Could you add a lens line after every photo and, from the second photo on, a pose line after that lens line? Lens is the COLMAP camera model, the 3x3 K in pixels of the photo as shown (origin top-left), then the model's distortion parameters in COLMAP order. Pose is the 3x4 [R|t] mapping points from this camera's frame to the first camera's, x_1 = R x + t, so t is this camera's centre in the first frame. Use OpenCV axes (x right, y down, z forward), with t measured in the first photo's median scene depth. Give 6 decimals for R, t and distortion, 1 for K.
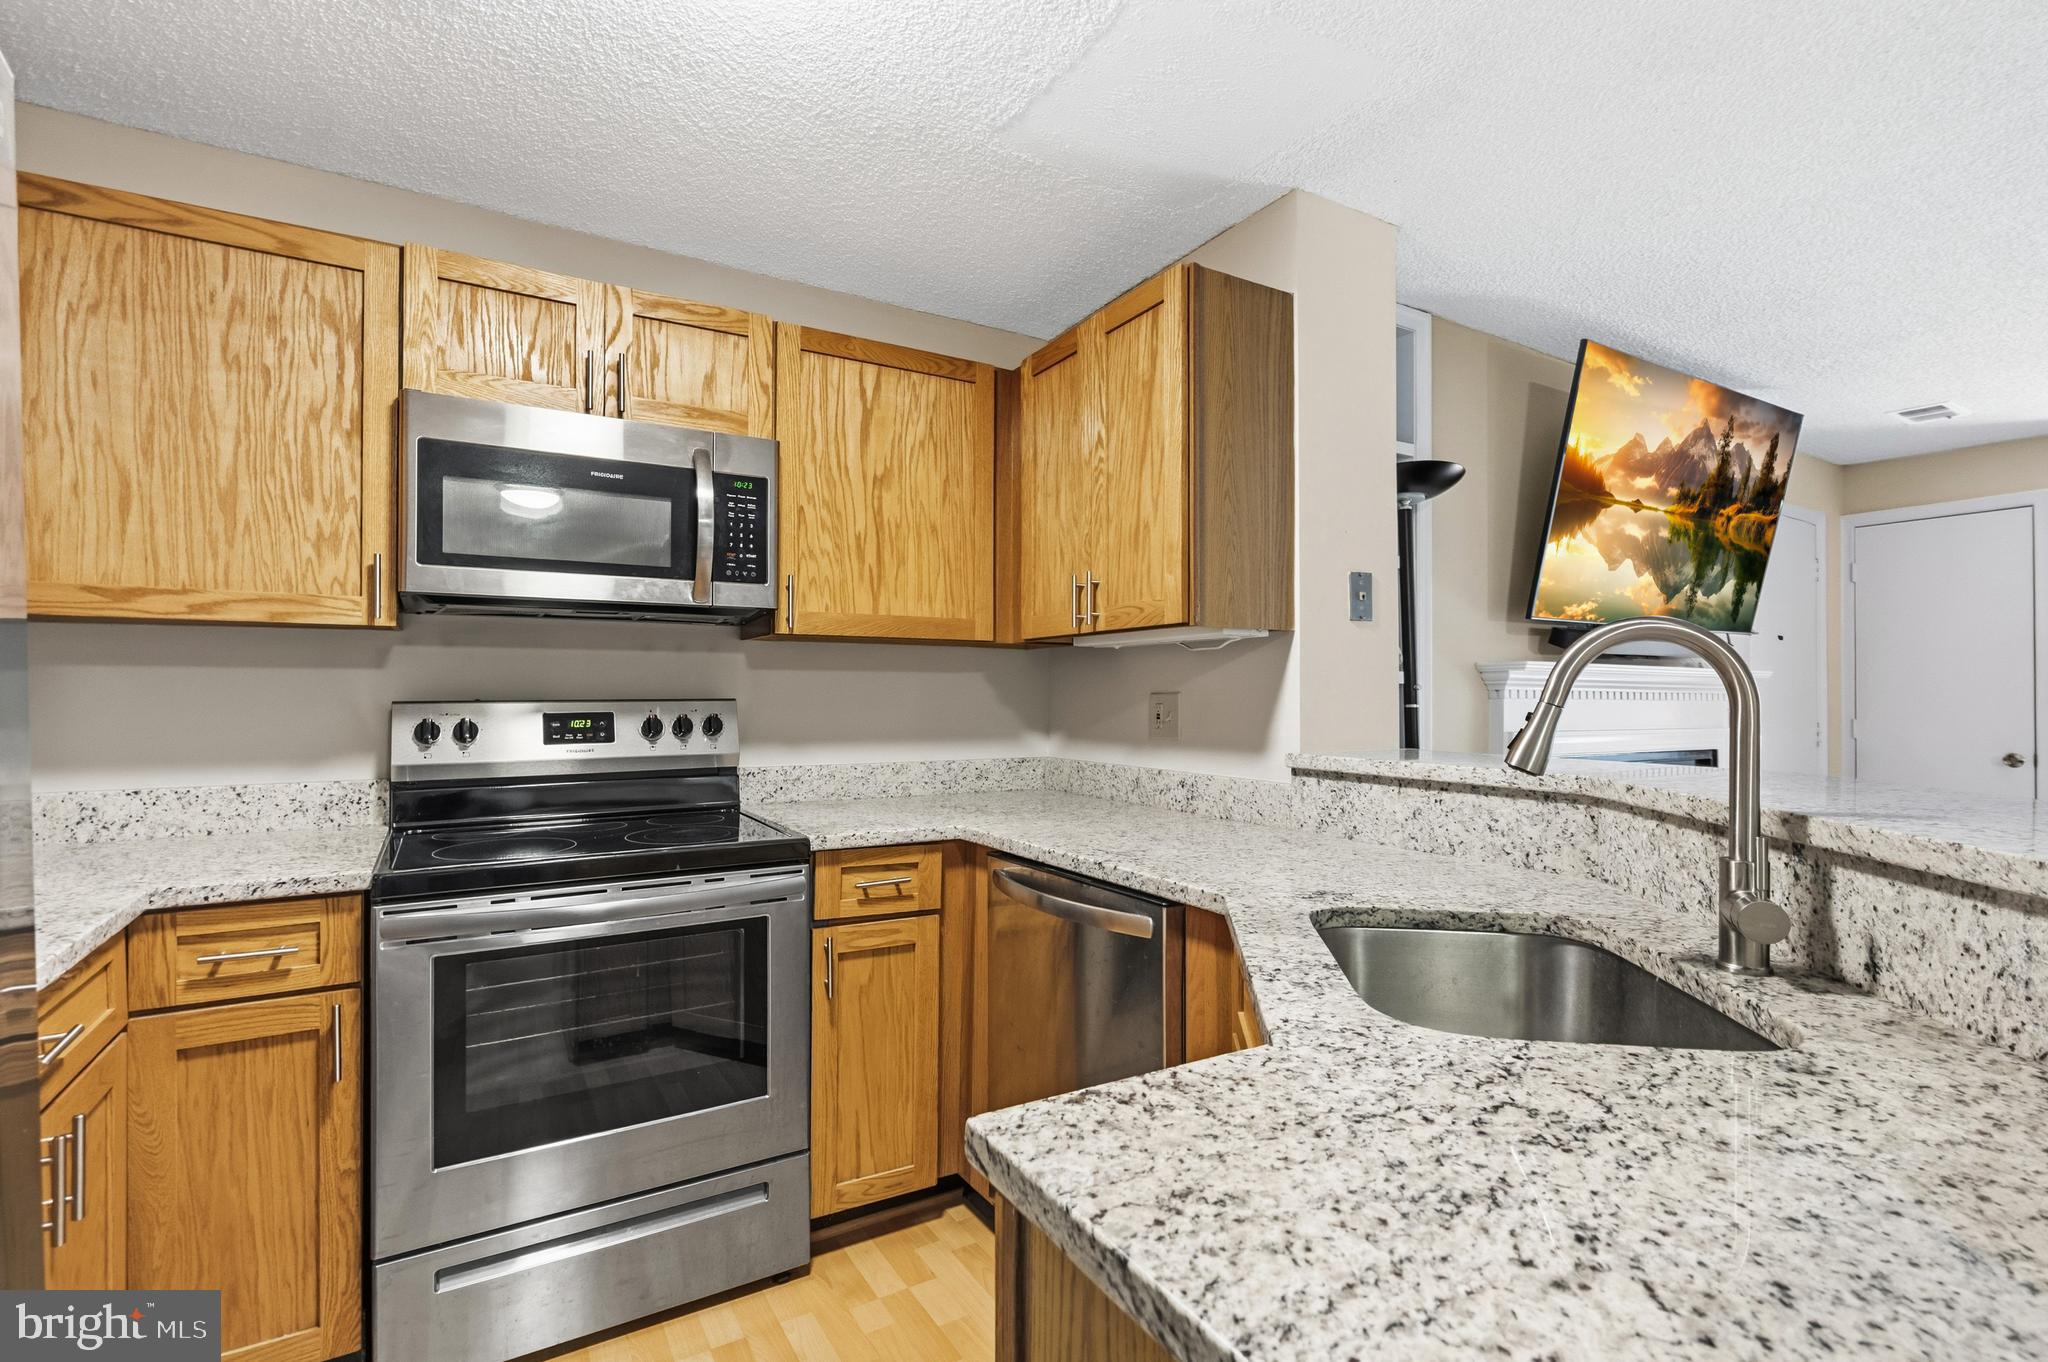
lens RADIAL K [[948.7, 0, 1027.2], [0, 948.7, 694.0], [0, 0, 1]] dist [-0.006545, 0.002253]
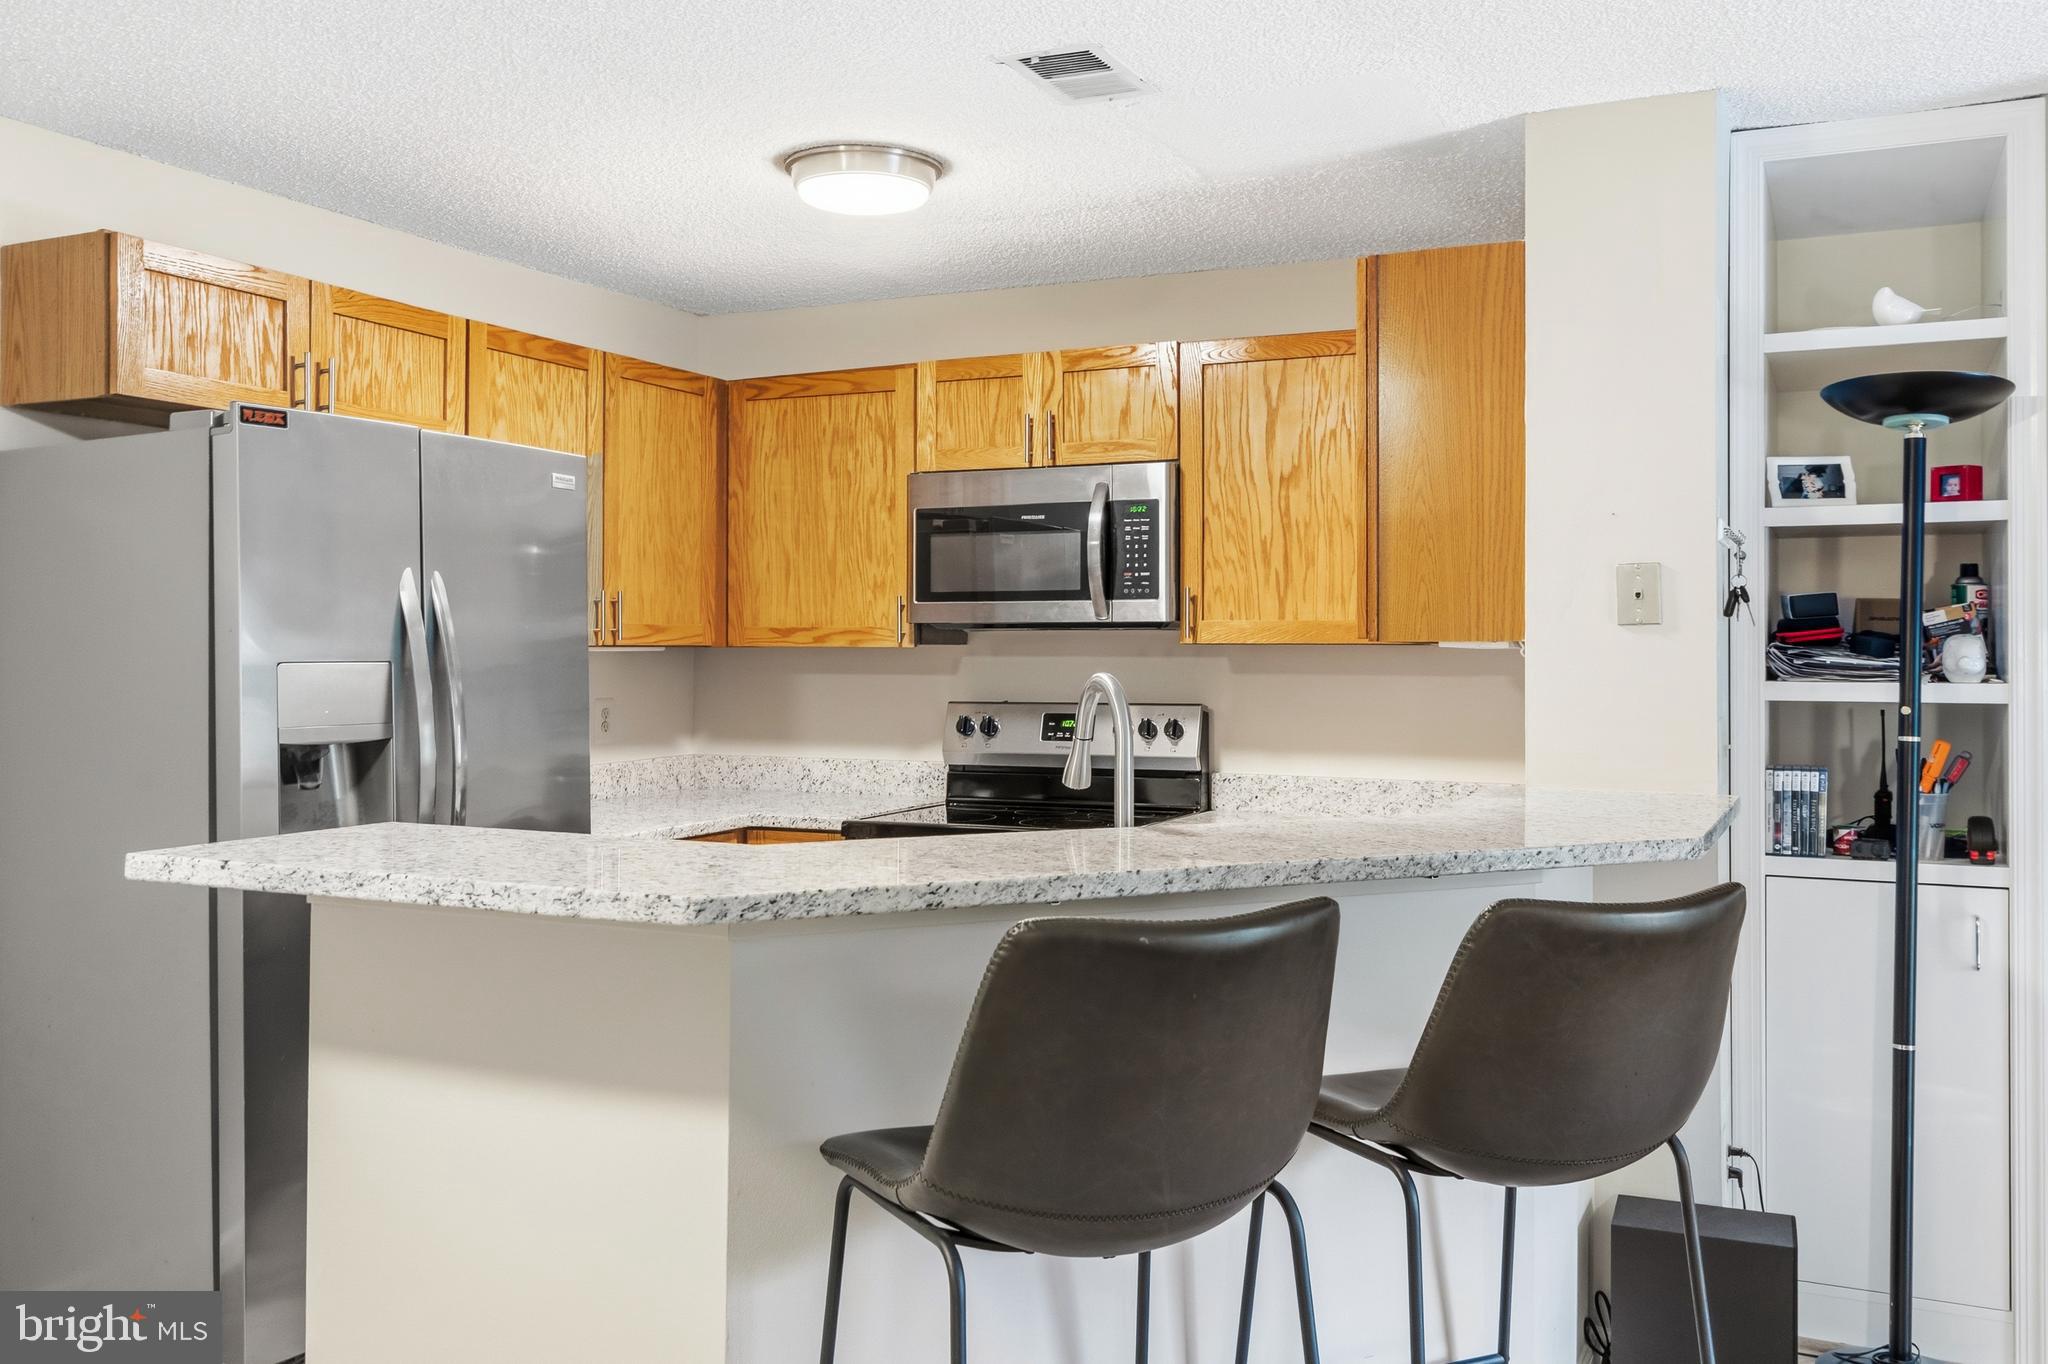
lens RADIAL K [[1767.6, 0, 1013.2], [0, 1767.6, 645.3], [0, 0, 1]] dist [0.001746, -0.002949]
pose [[0.548566, -0.002331, -0.836104, 1.368335], [-0.002219, 0.999989, -0.004243, -0.057841], [0.836104, 0.004183, 0.548555, -0.237938]]
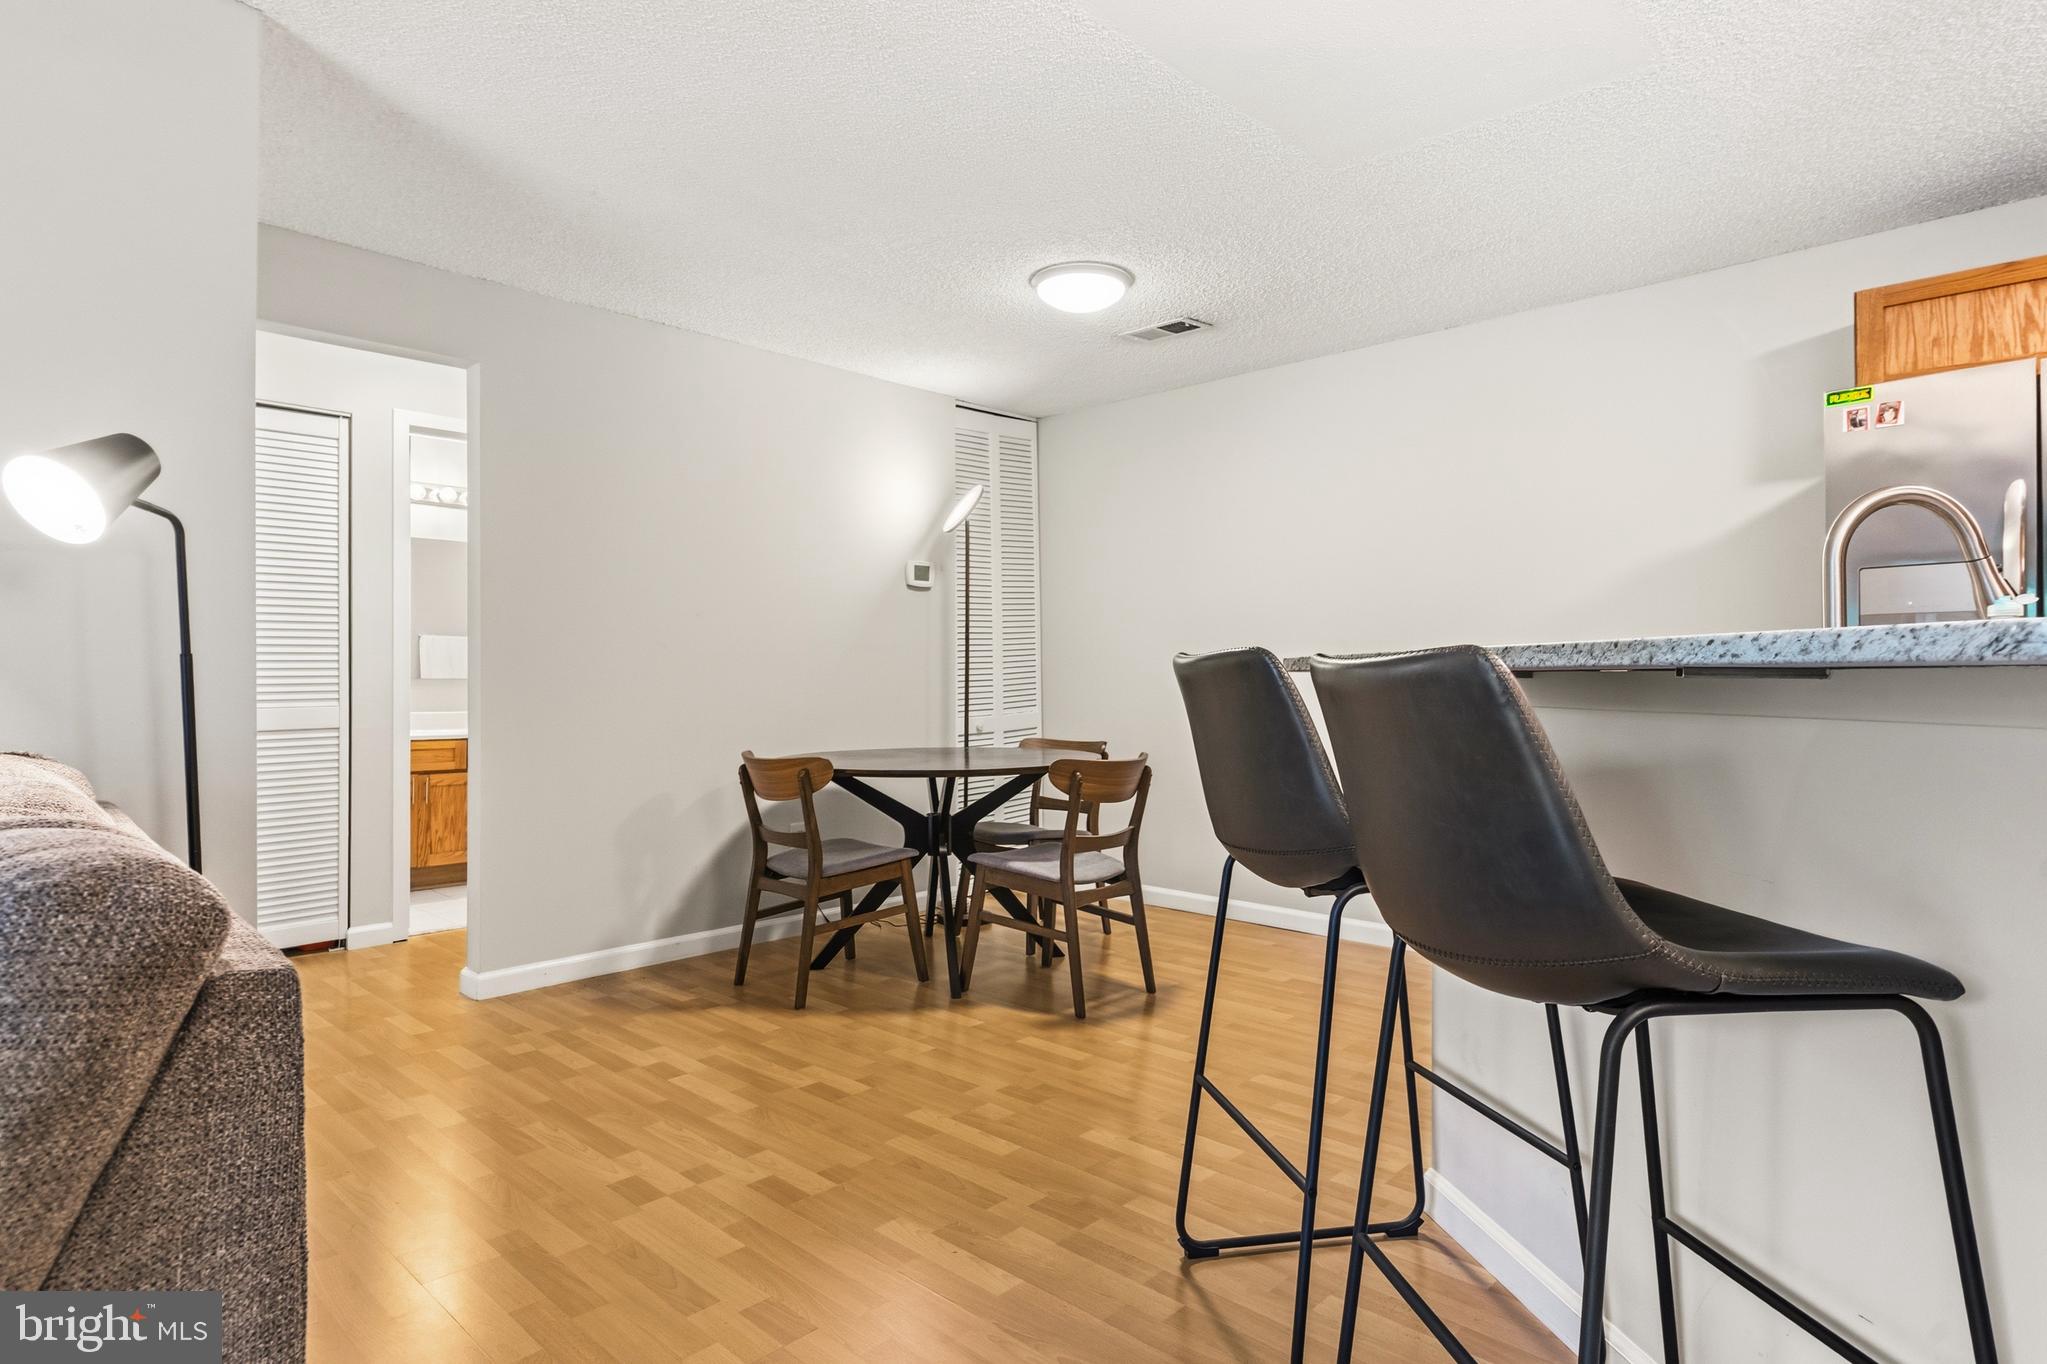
lens RADIAL K [[1086.8, 0, 1005.9], [0, 1086.8, 686.5], [0, 0, 1]] dist [0.004704, 0.001403]
pose [[-0.967171, -0.000668, -0.254125, 1.073028], [-0.001854, 0.999988, 0.004428, 0.084827], [0.254119, 0.004754, -0.967161, 1.050953]]
